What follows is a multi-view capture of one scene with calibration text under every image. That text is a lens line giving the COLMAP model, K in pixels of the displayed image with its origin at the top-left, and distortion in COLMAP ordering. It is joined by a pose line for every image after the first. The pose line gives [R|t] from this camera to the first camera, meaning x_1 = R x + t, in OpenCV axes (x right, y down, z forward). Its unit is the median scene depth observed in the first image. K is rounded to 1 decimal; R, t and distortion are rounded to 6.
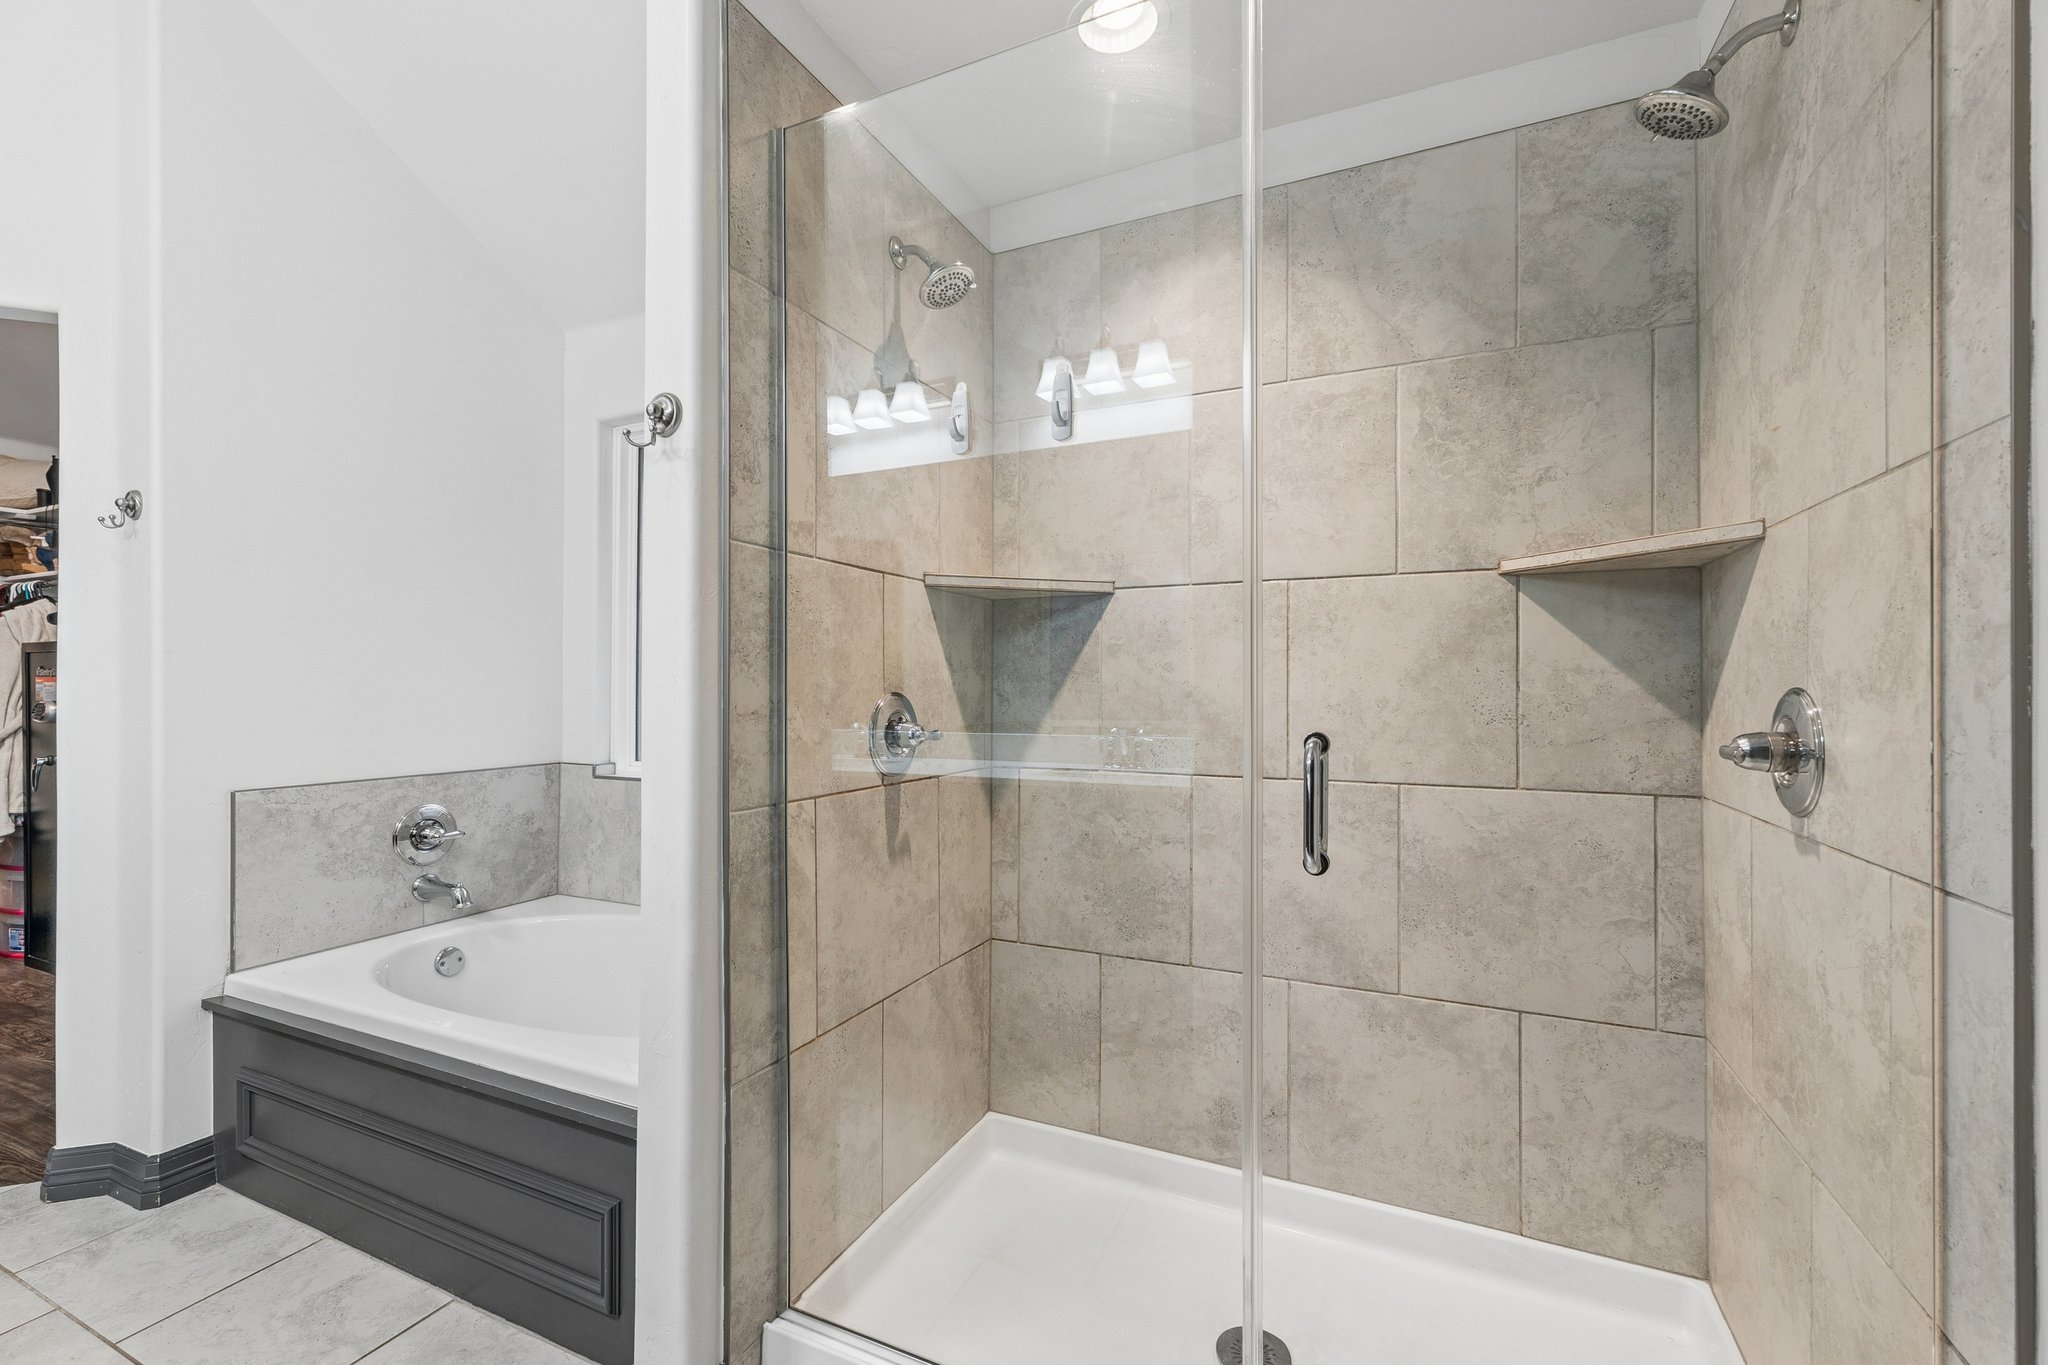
lens RADIAL K [[854.7, 0, 1018.8], [0, 854.7, 688.3], [0, 0, 1]] dist [0.003472, 0.000722]
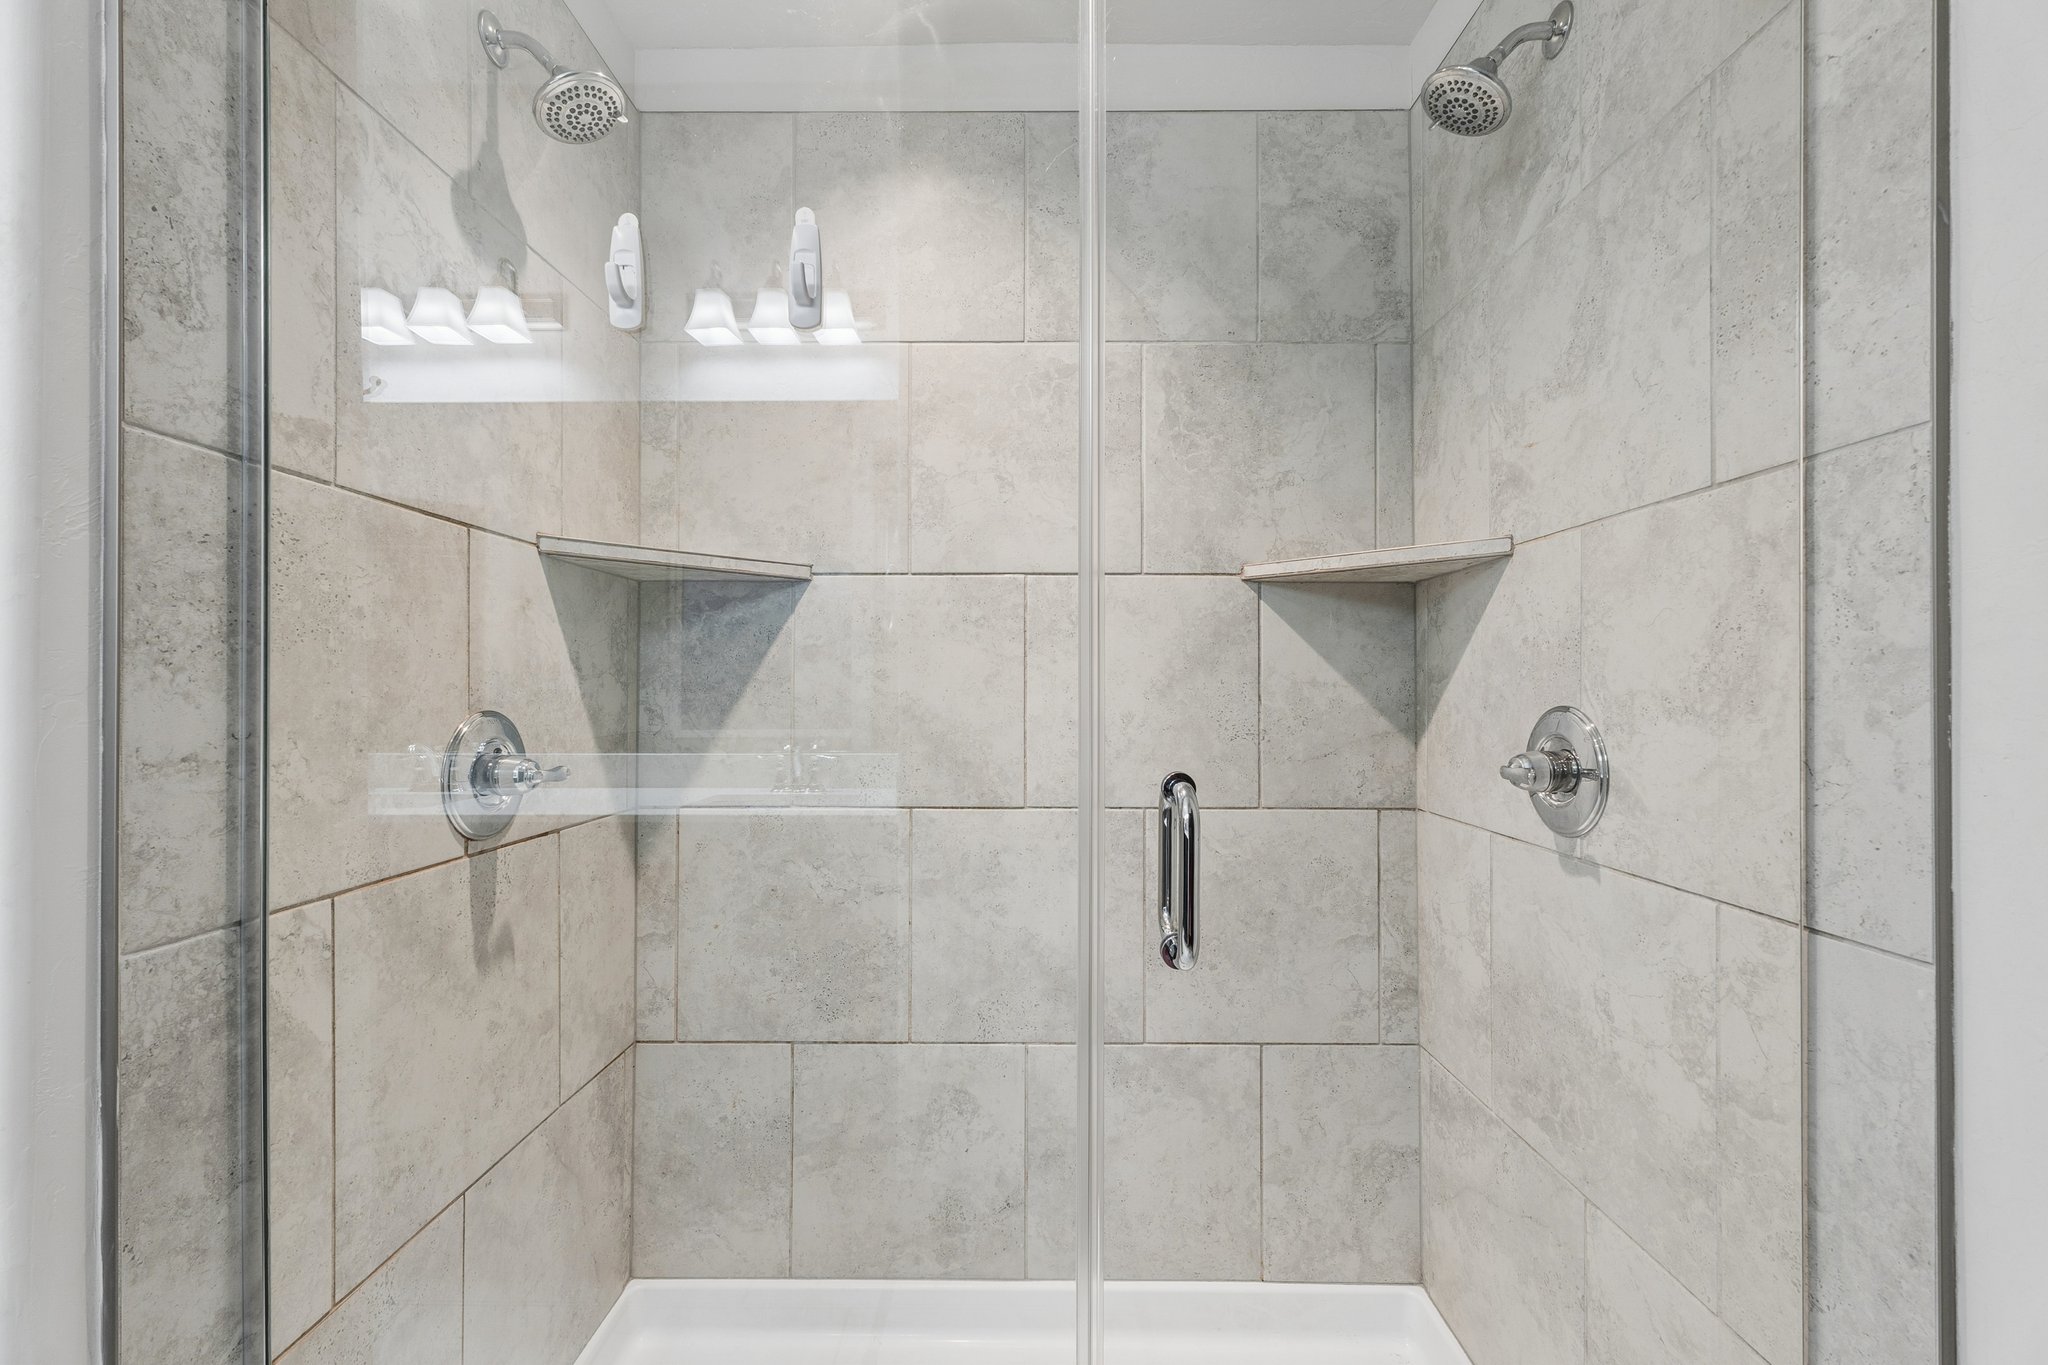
lens RADIAL K [[854.7, 0, 1018.8], [0, 854.7, 688.3], [0, 0, 1]] dist [0.003472, 0.000722]
pose [[0.908530, 0.002430, 0.417813, -0.053635], [-0.001565, 0.999996, -0.002412, -0.012382], [-0.417817, 0.001537, 0.908530, 0.254938]]
